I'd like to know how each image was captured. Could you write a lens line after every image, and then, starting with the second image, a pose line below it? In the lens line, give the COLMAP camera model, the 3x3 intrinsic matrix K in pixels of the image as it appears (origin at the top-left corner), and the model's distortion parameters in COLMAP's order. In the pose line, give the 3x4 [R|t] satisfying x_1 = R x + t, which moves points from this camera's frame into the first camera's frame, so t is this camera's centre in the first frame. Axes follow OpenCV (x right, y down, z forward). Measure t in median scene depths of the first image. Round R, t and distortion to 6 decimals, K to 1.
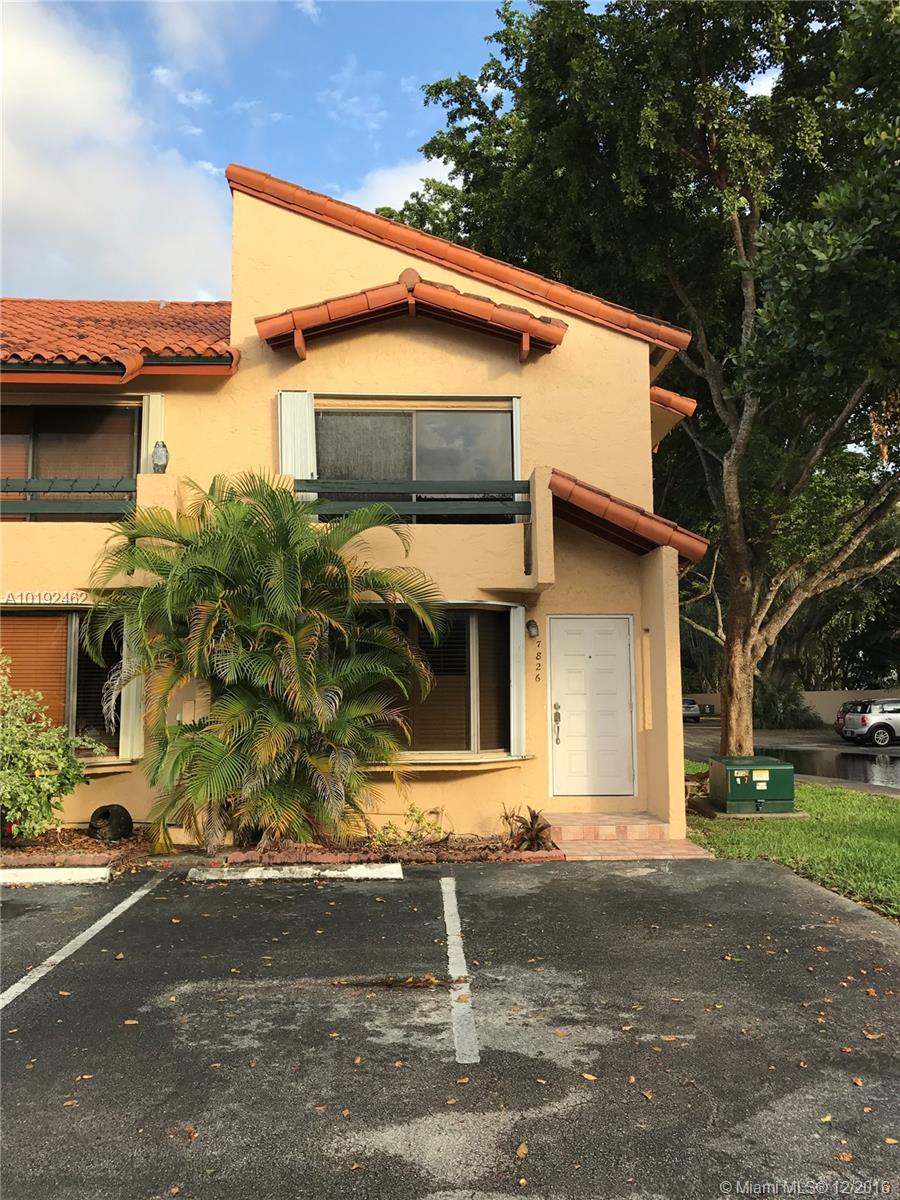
lens RADIAL K [[968.7, 0, 450.0], [0, 968.7, 600.0], [0, 0, 1]] dist [0.127568, -0.000069]
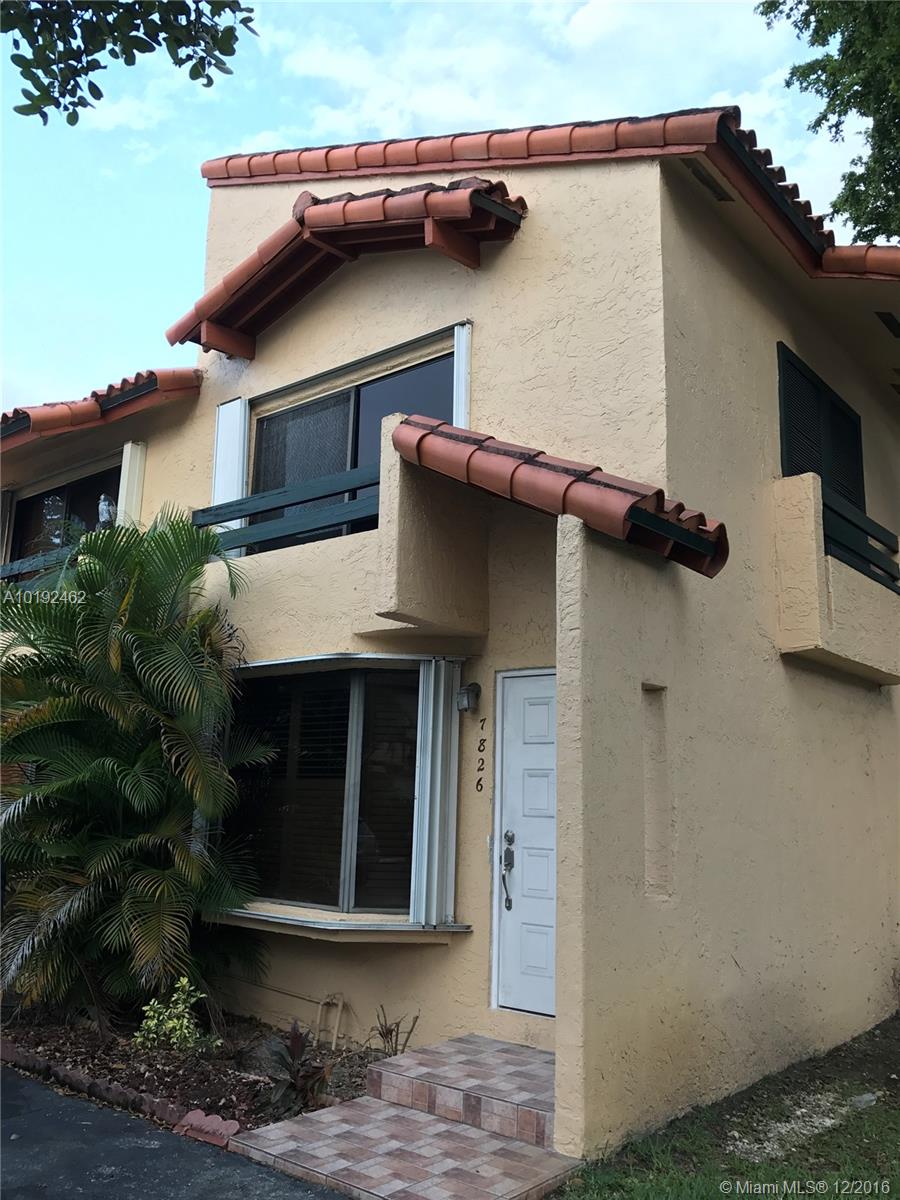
lens RADIAL K [[968.7, 0, 450.0], [0, 968.7, 600.0], [0, 0, 1]] dist [0.127568, -0.000069]
pose [[0.763847, -0.110905, -0.635797, 0.452840], [0.035785, 0.990887, -0.129853, 0.046778], [0.644405, 0.076435, 0.760855, 0.549127]]
